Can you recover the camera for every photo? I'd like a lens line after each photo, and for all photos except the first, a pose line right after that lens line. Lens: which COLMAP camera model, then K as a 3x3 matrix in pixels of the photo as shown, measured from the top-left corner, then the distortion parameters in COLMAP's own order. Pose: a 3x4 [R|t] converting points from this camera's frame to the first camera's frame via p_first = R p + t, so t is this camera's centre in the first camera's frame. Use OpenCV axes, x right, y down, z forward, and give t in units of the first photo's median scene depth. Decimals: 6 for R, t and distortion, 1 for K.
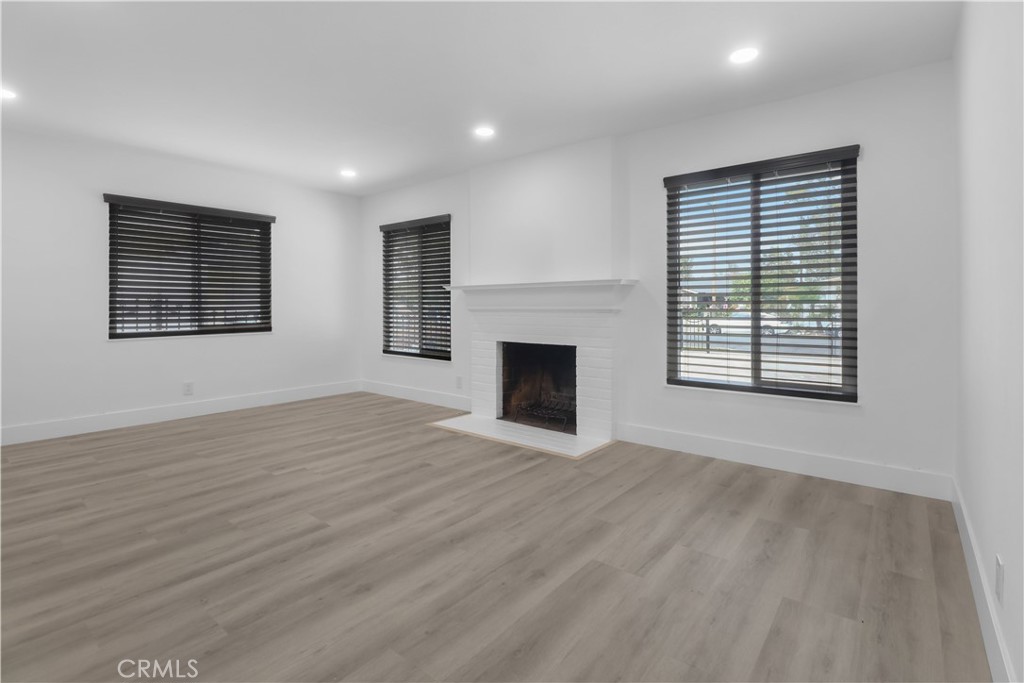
lens RADIAL K [[483.1, 0, 516.5], [0, 483.1, 314.7], [0, 0, 1]] dist [-0.001087, -0.009097]
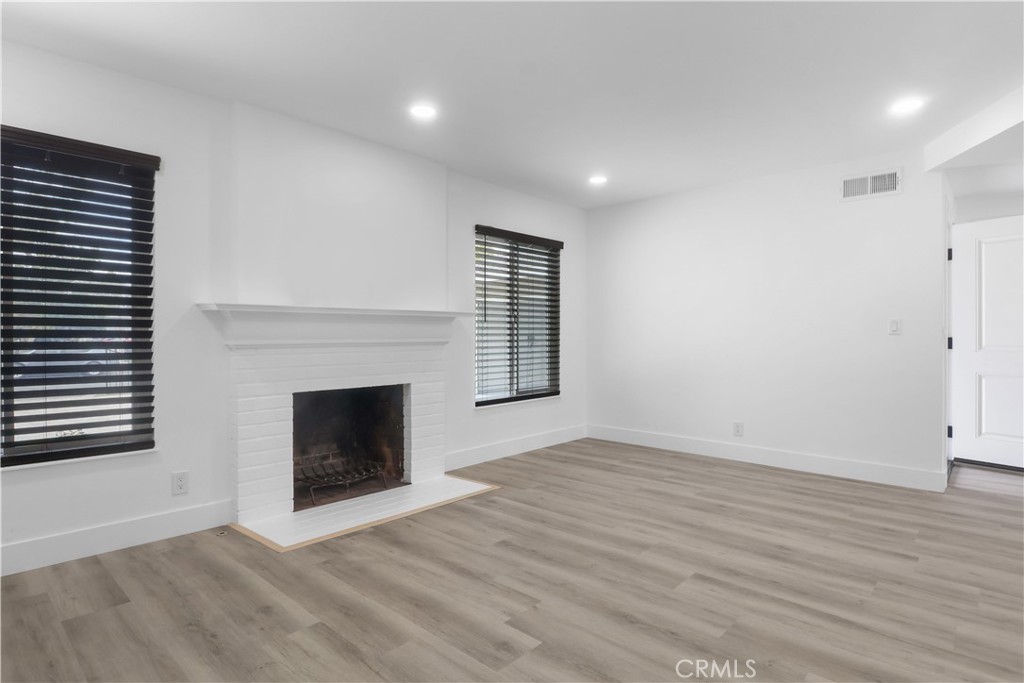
lens RADIAL K [[549.2, 0, 507.9], [0, 549.2, 337.6], [0, 0, 1]] dist [-0.000219, -0.001800]
pose [[0.068390, -0.005274, 0.997645, -0.761334], [0.020908, 0.999774, 0.003852, -0.016580], [-0.997440, 0.020595, 0.068484, 0.661060]]
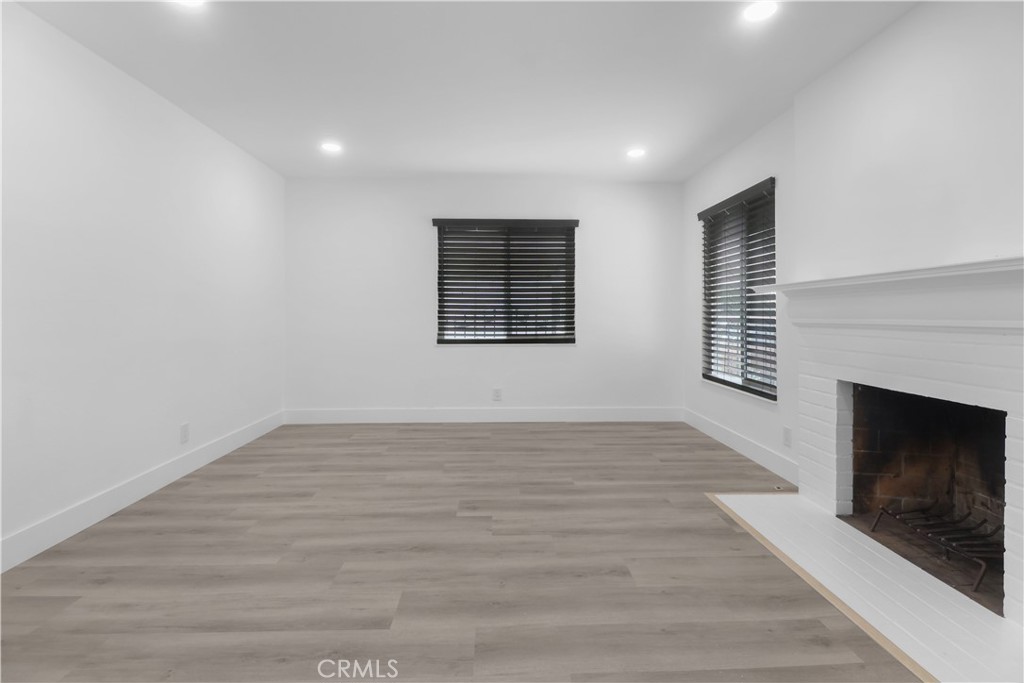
lens RADIAL K [[483.1, 0, 516.5], [0, 483.1, 314.7], [0, 0, 1]] dist [-0.001087, -0.009097]
pose [[0.661421, 0.002014, -0.750012, 0.135504], [-0.018294, 0.999742, -0.013448, -0.007051], [0.749791, 0.022616, 0.661288, 0.342300]]
